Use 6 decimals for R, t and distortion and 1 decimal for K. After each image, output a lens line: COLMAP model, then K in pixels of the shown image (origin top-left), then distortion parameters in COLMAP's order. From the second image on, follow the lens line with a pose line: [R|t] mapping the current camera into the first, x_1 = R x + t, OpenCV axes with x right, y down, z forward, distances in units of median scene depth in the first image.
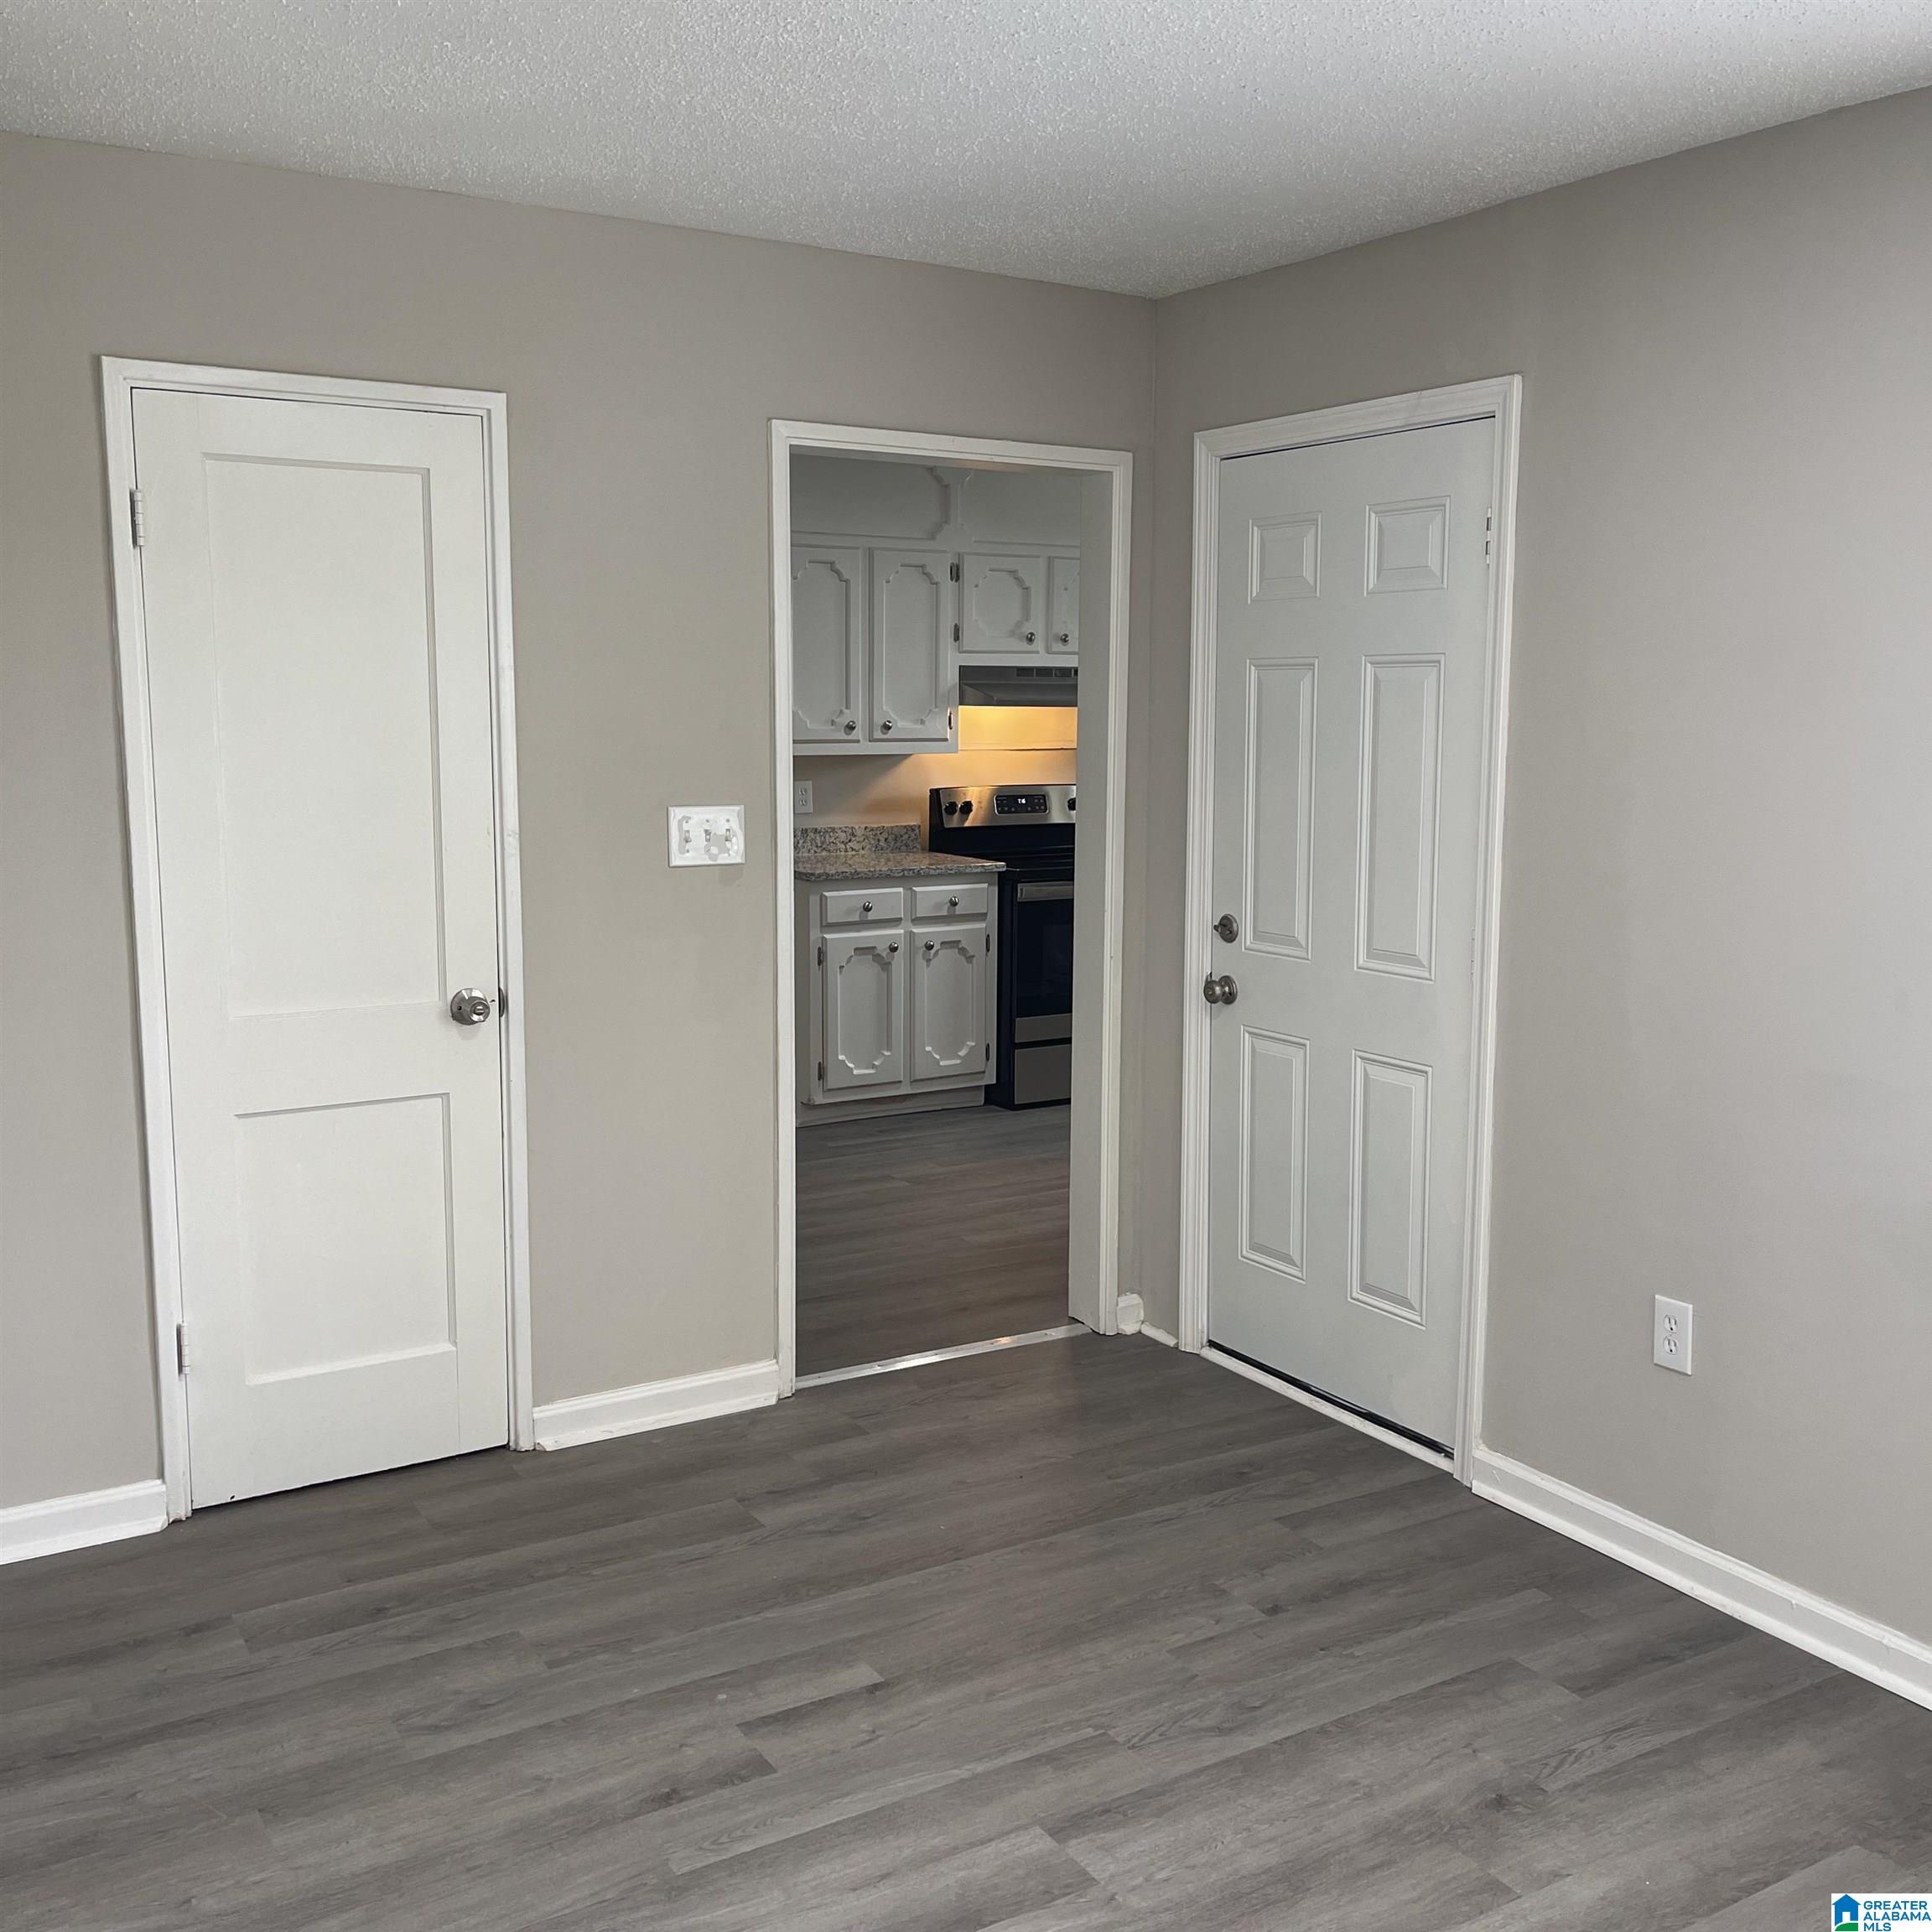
lens RADIAL K [[1933.7, 0, 947.3], [0, 1933.7, 935.4], [0, 0, 1]] dist [0.040486, -0.019052]
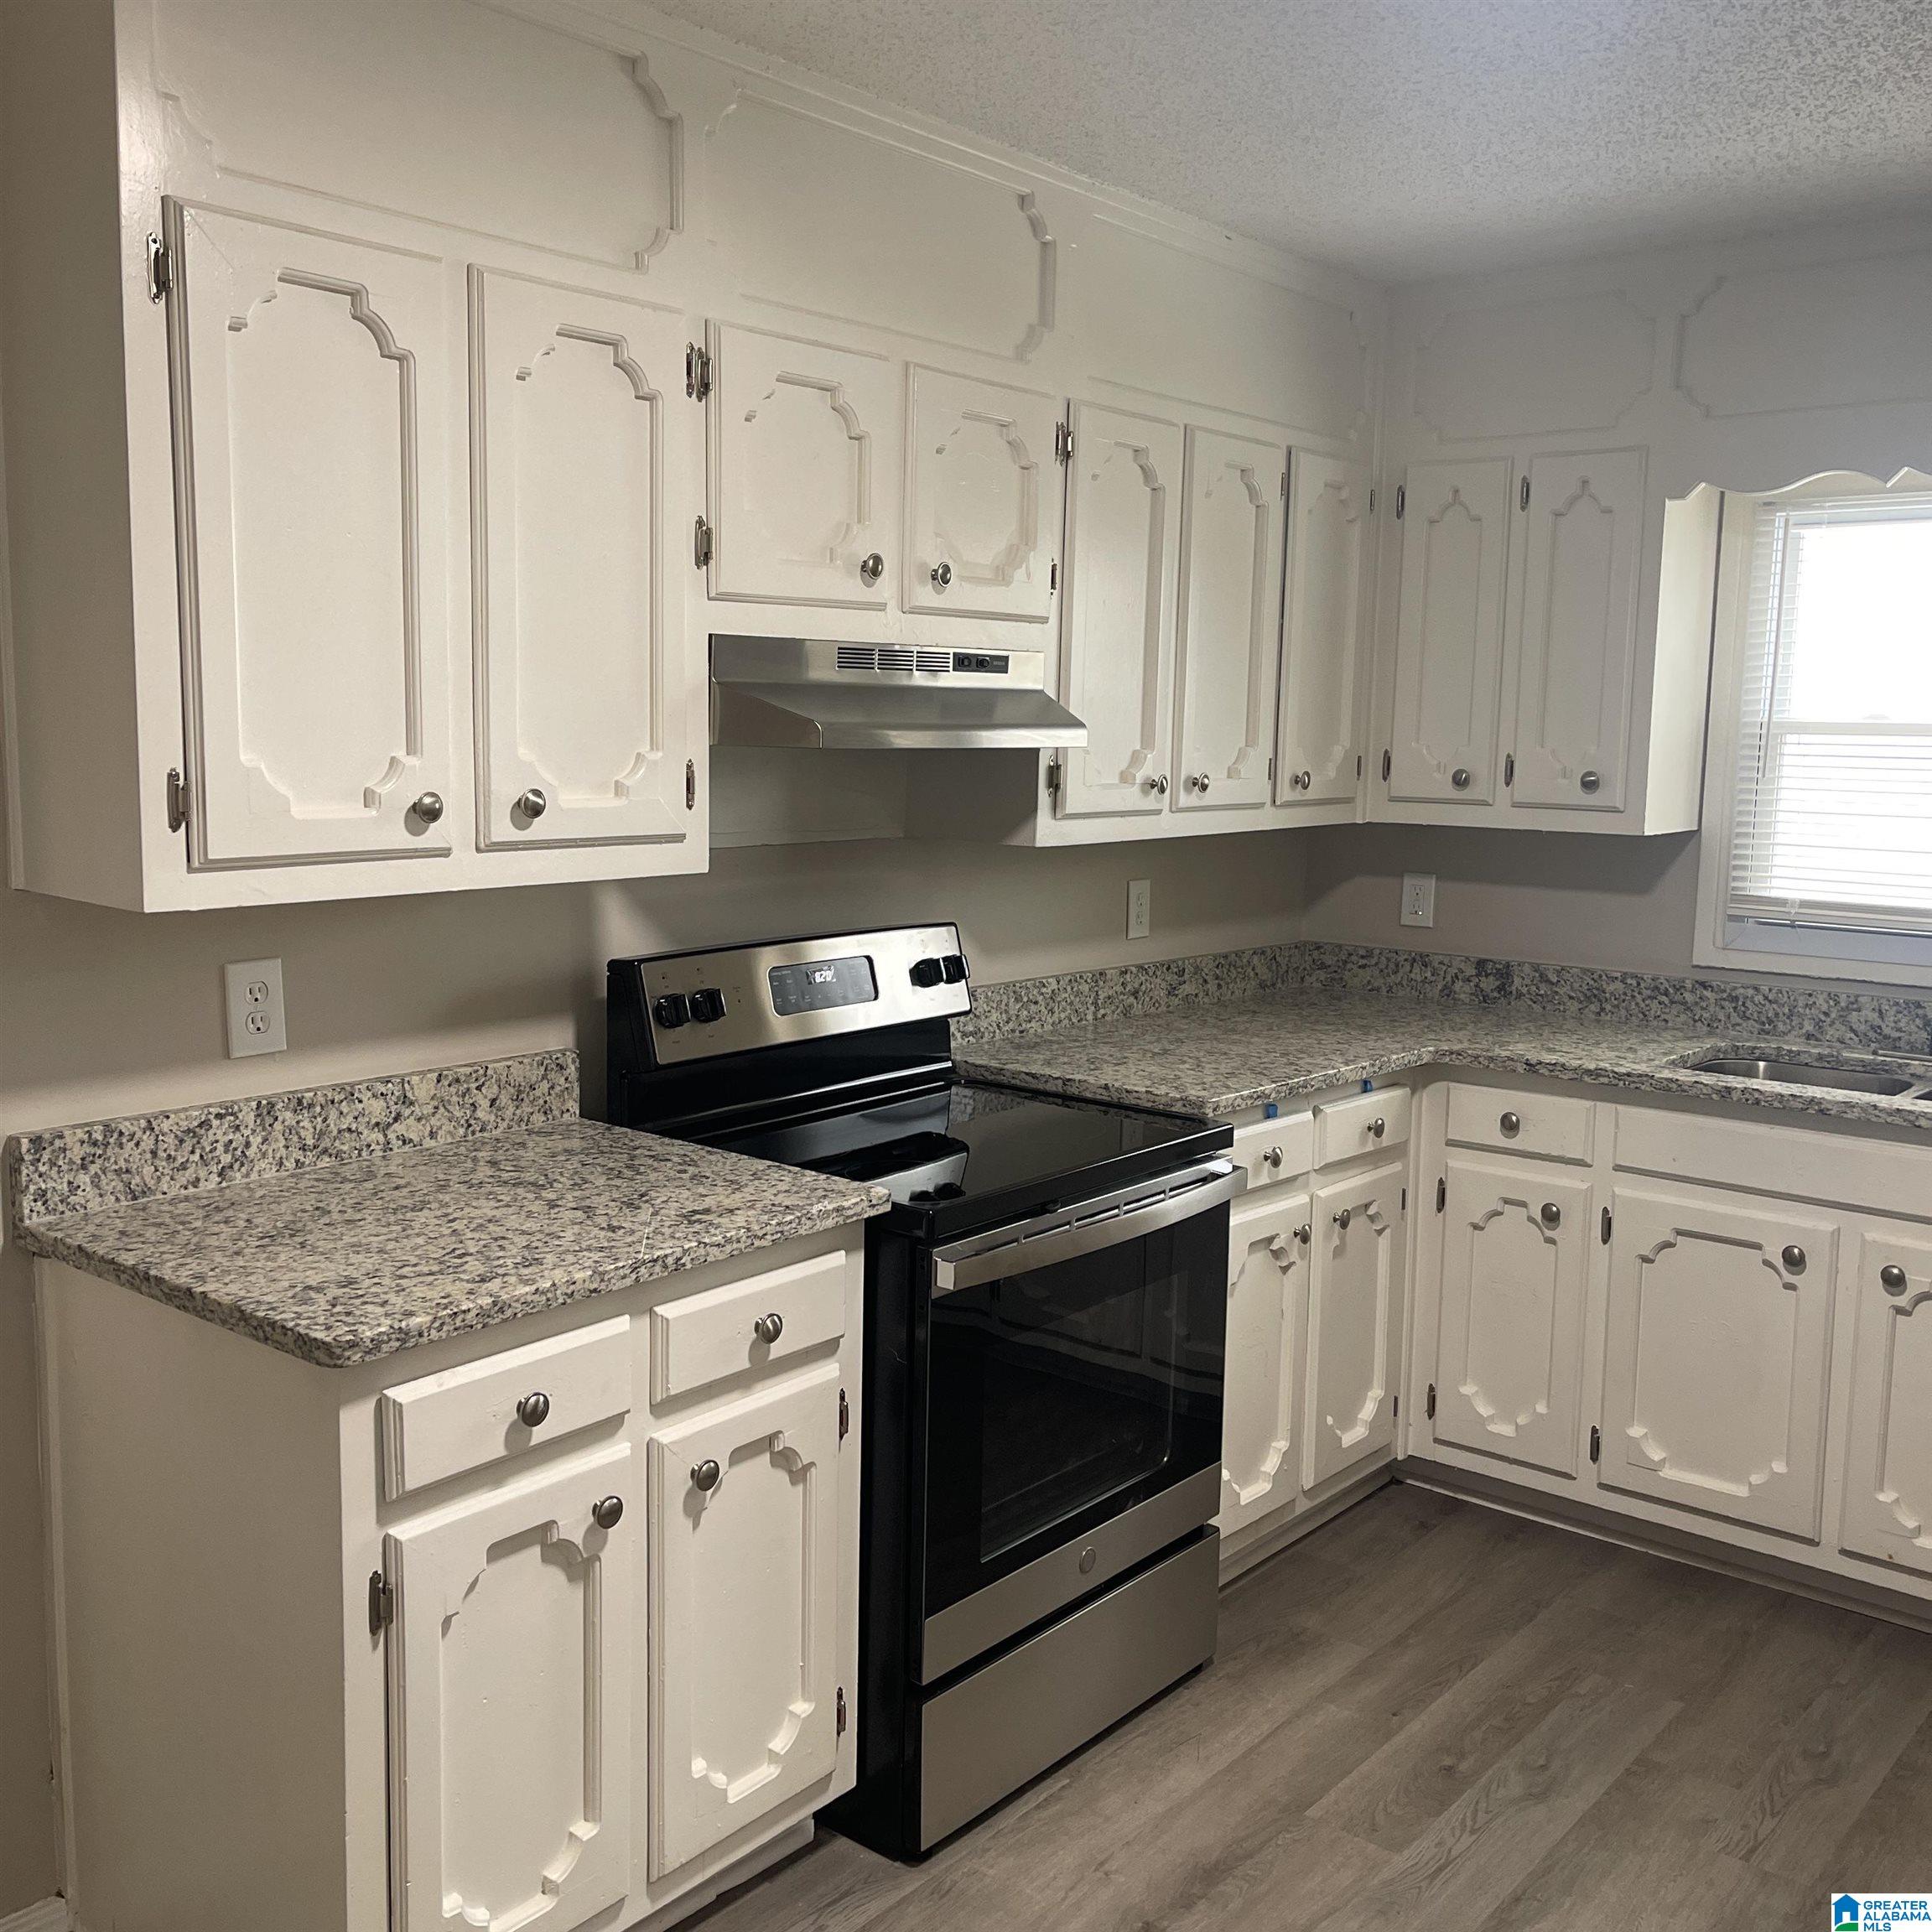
lens RADIAL K [[1963.1, 0, 994.5], [0, 1963.1, 945.1], [0, 0, 1]] dist [0.040668, -0.035647]
pose [[0.937965, -0.028342, 0.345569, -0.075692], [0.026400, 0.999598, 0.010326, -0.086214], [-0.345723, -0.000563, 0.938337, 0.656809]]
